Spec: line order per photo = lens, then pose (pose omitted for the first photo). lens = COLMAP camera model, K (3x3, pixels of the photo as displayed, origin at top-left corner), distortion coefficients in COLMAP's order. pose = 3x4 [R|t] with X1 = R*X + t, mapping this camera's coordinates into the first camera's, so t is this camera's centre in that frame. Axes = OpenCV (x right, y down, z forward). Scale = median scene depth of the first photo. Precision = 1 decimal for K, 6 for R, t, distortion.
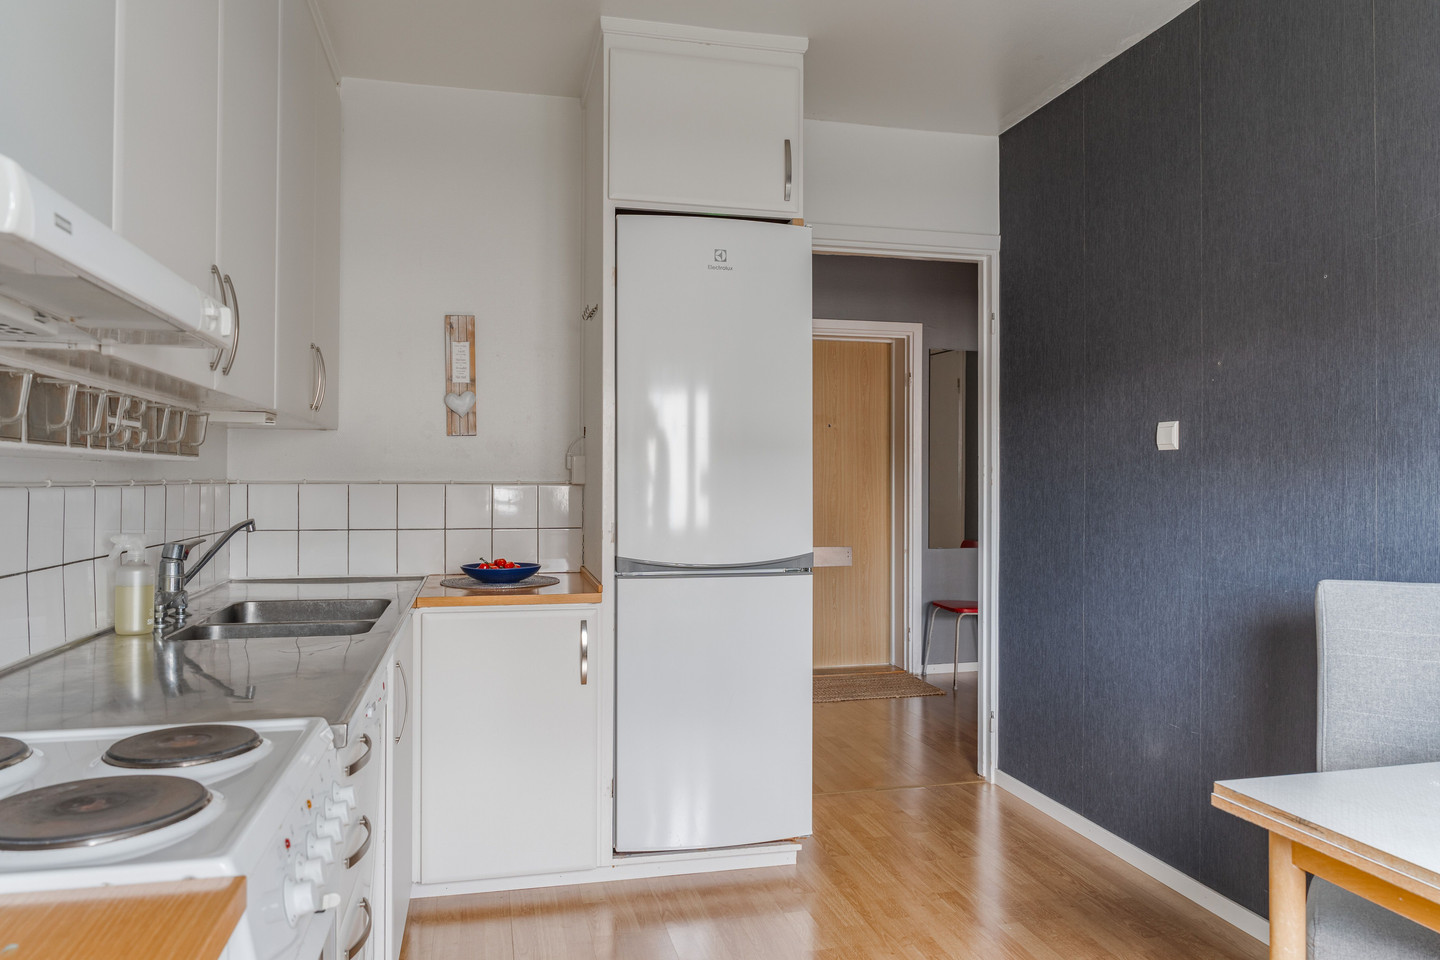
lens RADIAL K [[973.6, 0, 716.3], [0, 973.6, 474.5], [0, 0, 1]] dist [-0.024817, 0.007023]
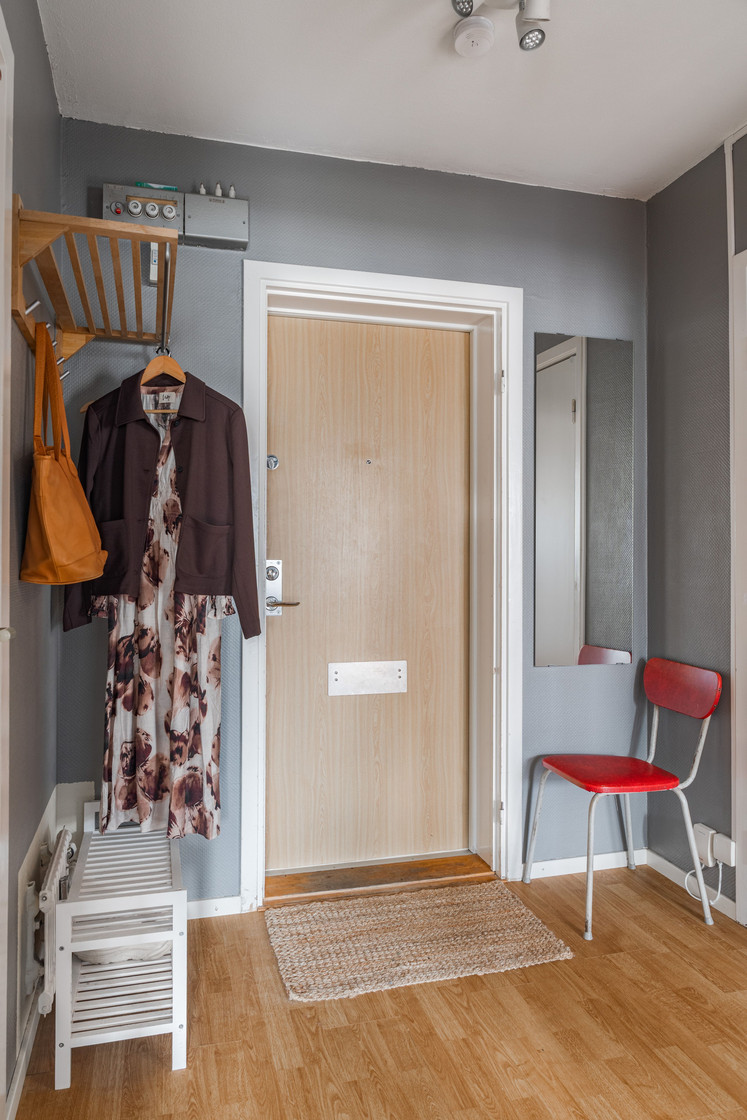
lens RADIAL K [[757.2, 0, 367.7], [0, 757.2, 563.2], [0, 0, 1]] dist [-0.024817, 0.007023]
pose [[0.999288, -0.000937, 0.037728, 0.099432], [0.000932, 1.000000, 0.000160, 0.012410], [-0.037728, -0.000125, 0.999288, 0.540796]]
